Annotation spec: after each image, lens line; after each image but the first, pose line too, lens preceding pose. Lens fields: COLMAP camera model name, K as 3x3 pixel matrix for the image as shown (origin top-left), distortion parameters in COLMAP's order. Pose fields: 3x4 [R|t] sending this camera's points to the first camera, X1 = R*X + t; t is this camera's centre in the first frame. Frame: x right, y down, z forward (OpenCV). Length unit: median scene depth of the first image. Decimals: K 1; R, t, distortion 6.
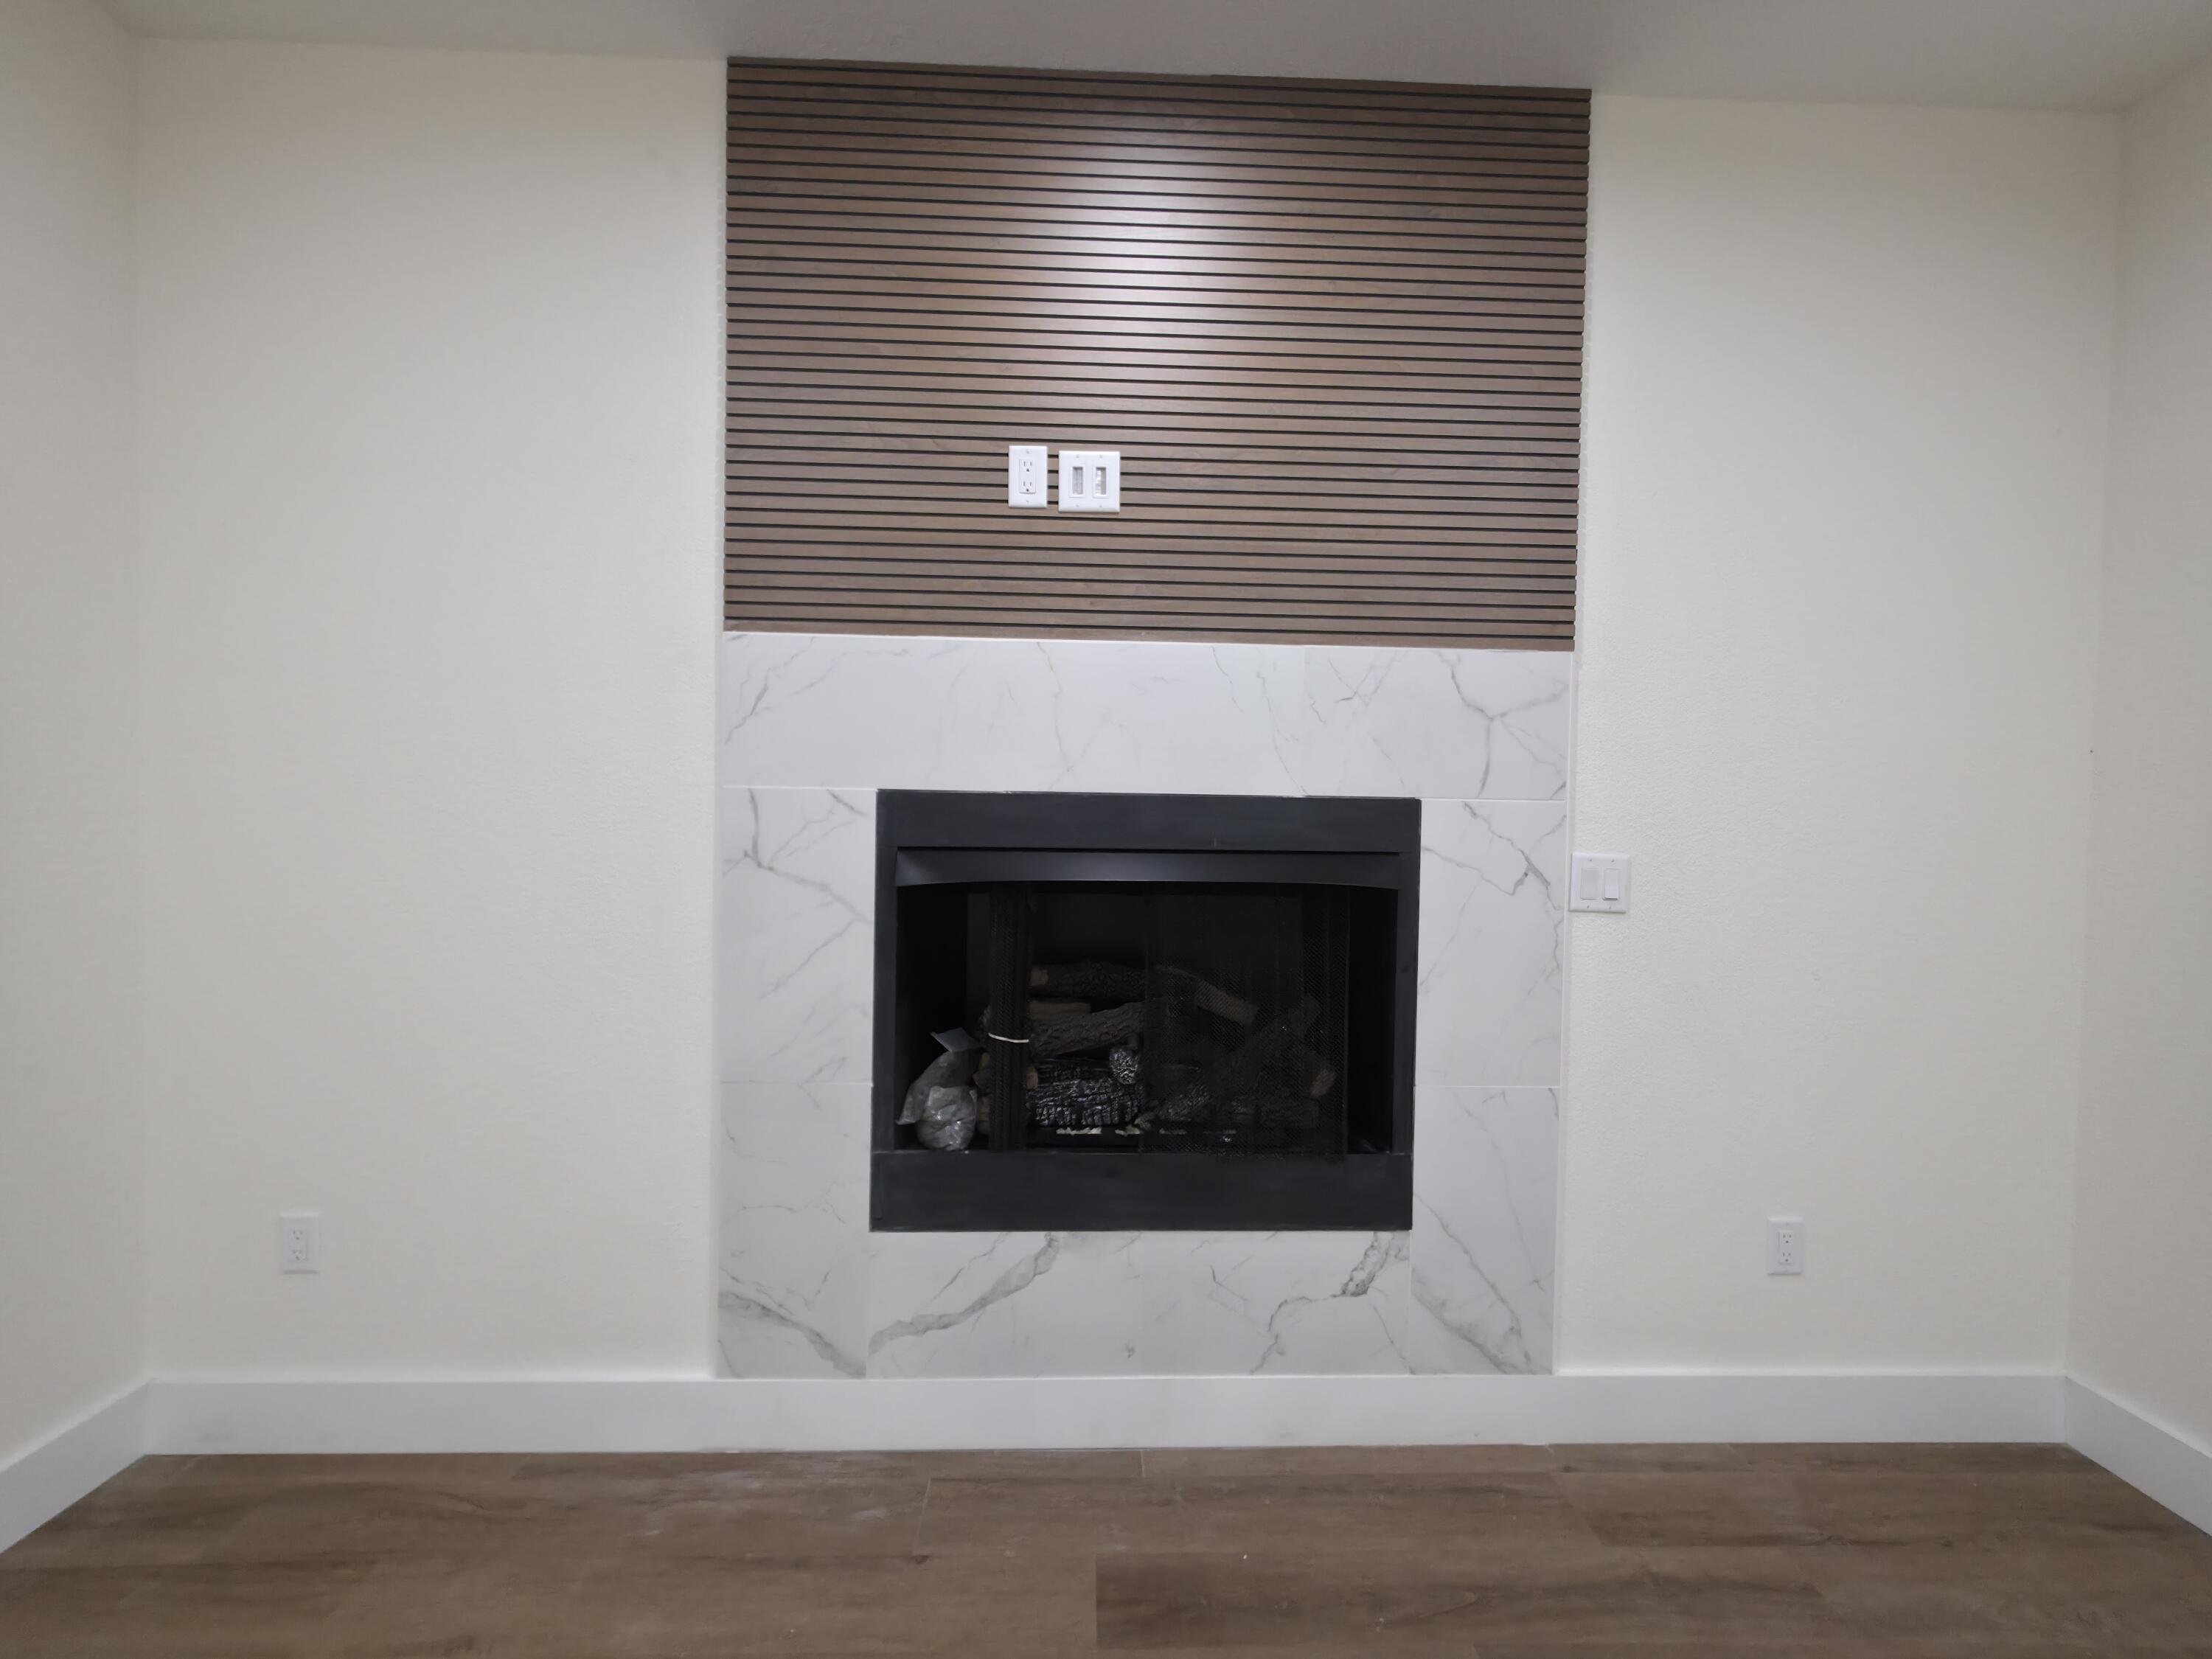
lens RADIAL K [[879.7, 0, 1106.0], [0, 879.7, 829.5], [0, 0, 1]] dist [0.002538, 0.000099]
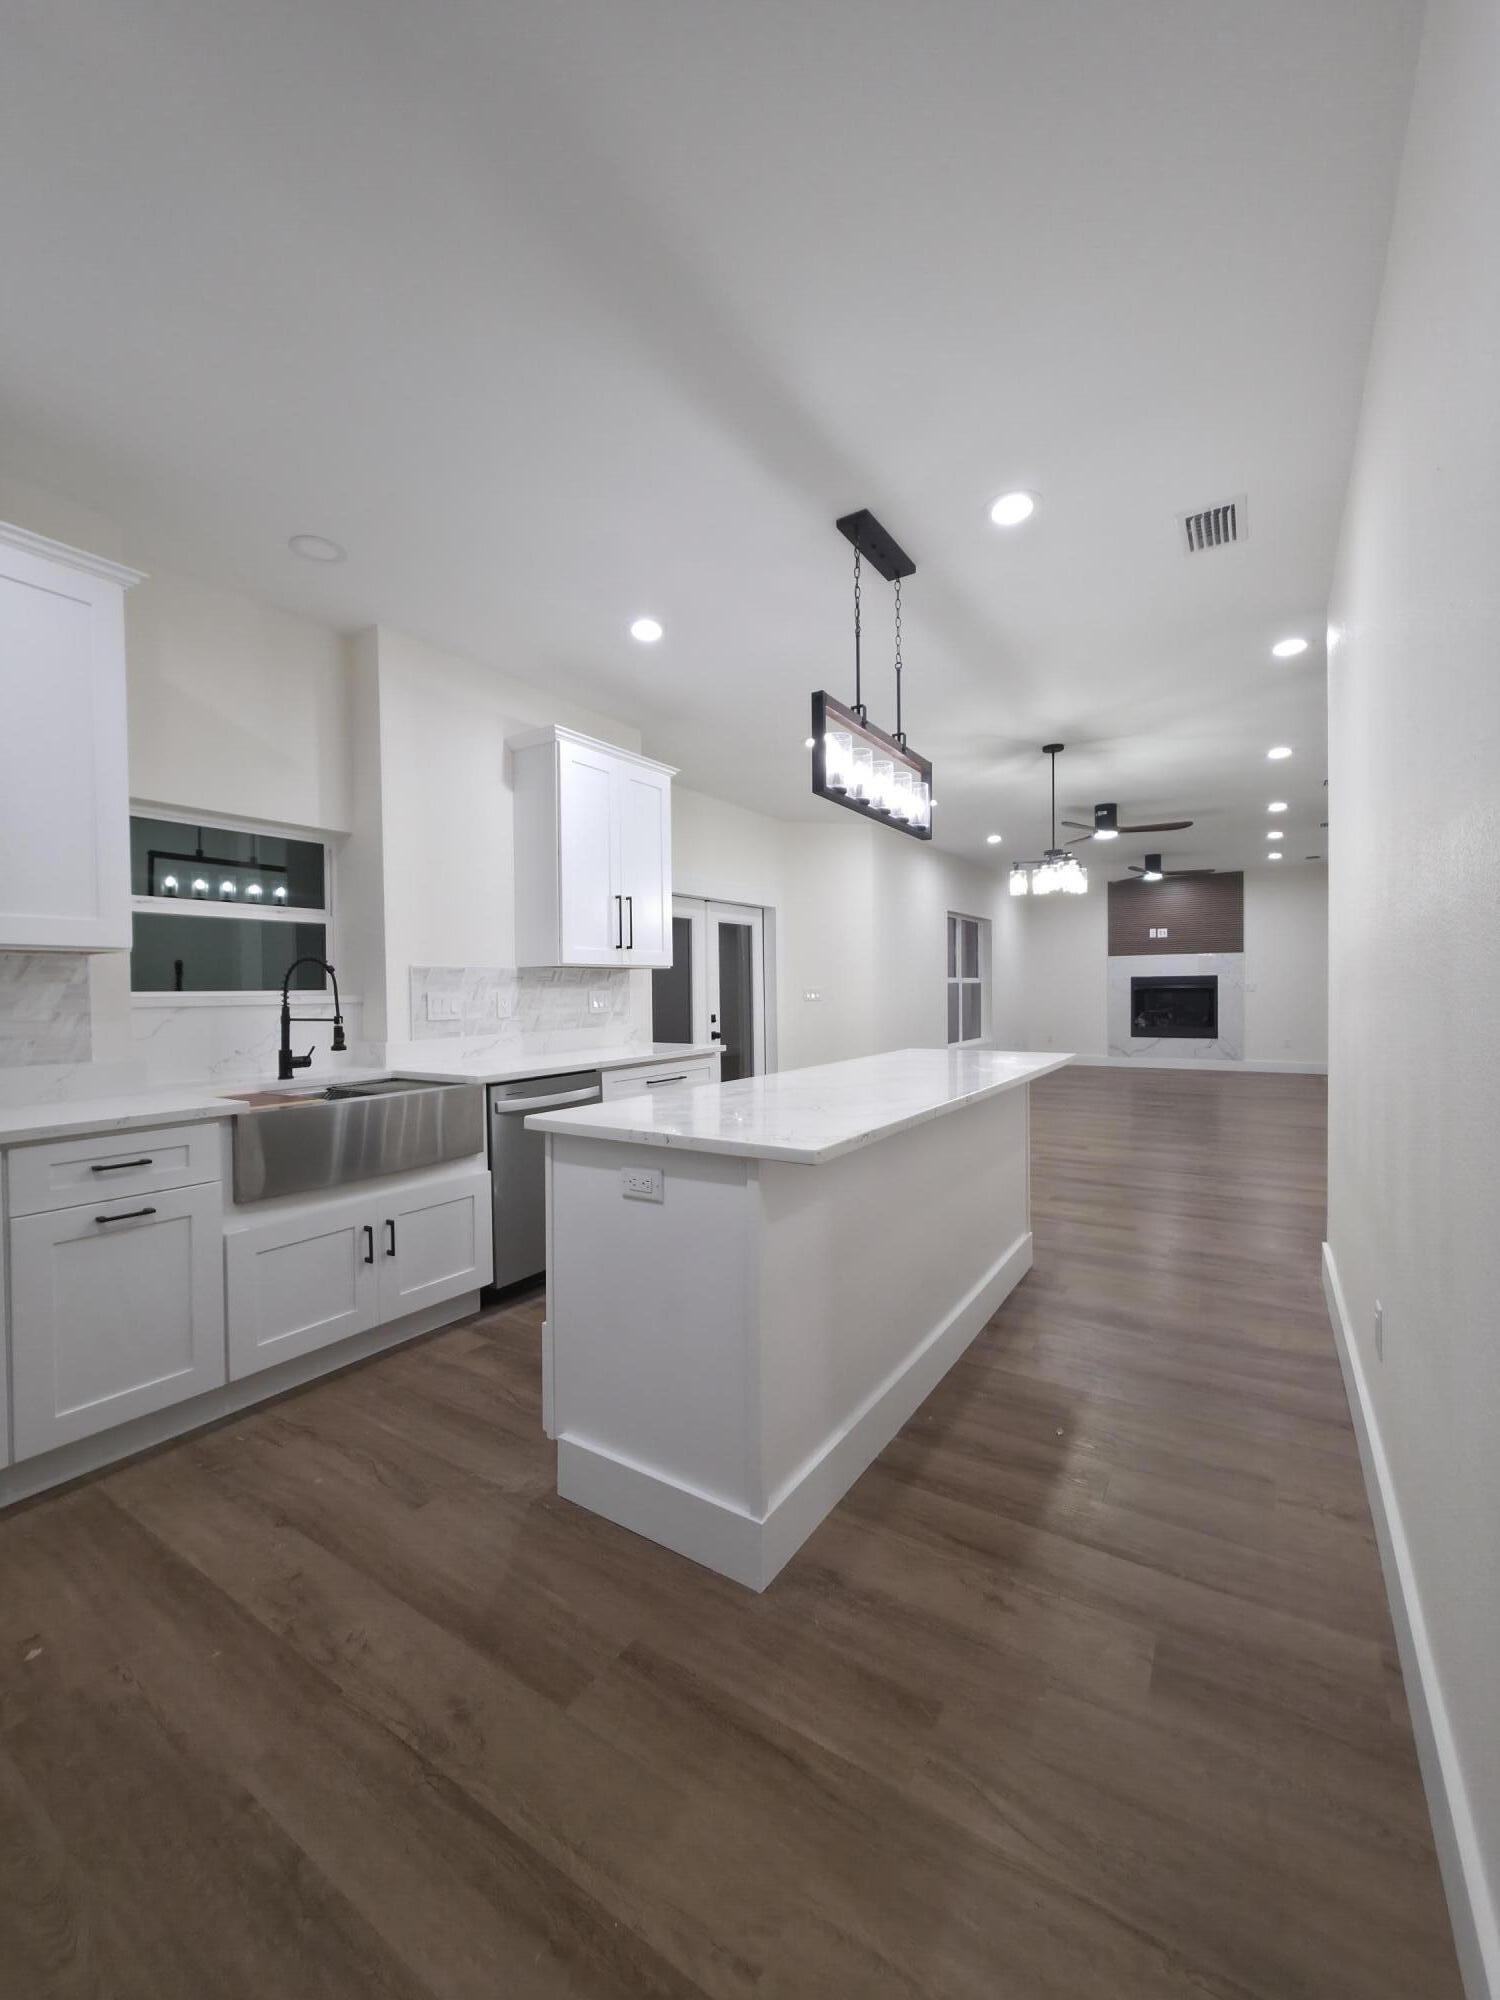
lens RADIAL K [[795.4, 0, 750.0], [0, 795.4, 1000.0], [0, 0, 1]] dist [0.002538, 0.000099]
pose [[0.825244, -0.018745, -0.564465, 0.849289], [0.010933, 0.999792, -0.017216, 0.224076], [0.564670, 0.008036, 0.825278, -6.178287]]
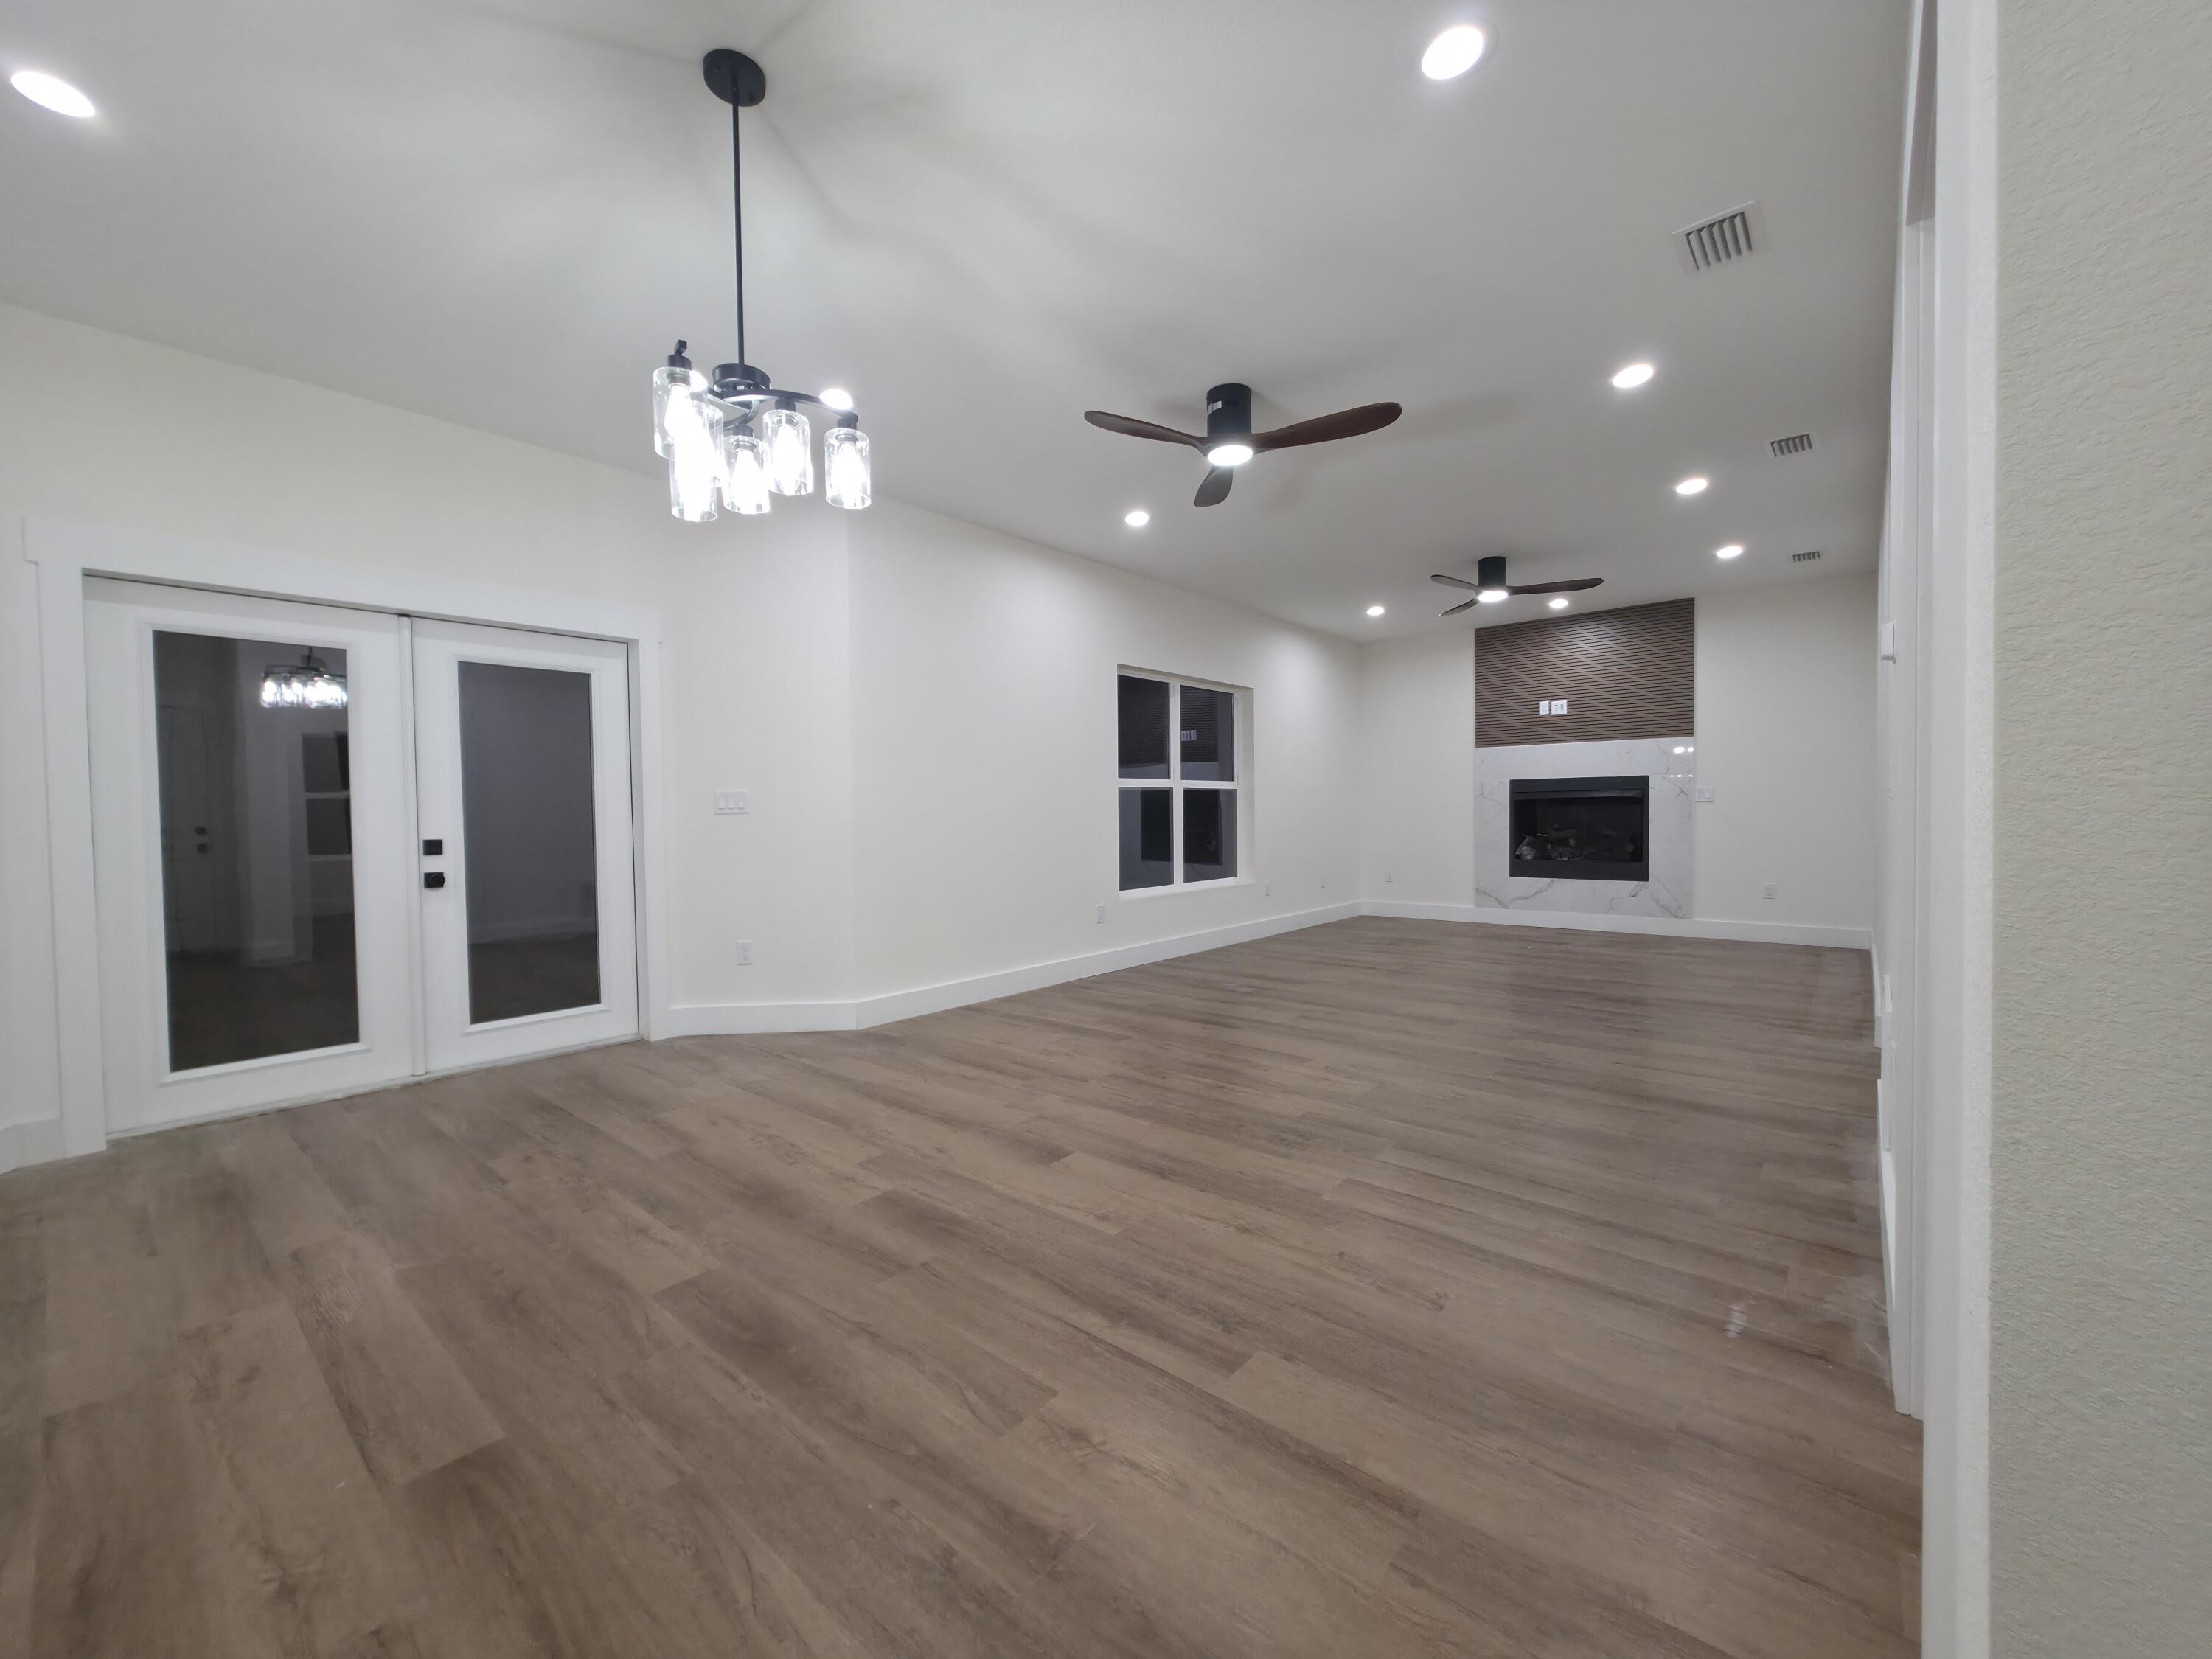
lens RADIAL K [[876.7, 0, 1106.0], [0, 876.7, 829.5], [0, 0, 1]] dist [0.000226, -0.000101]
pose [[0.743607, -0.012016, -0.668509, 1.201349], [0.008005, 0.999927, -0.009069, 0.233876], [0.668569, 0.001392, 0.743649, -3.722467]]
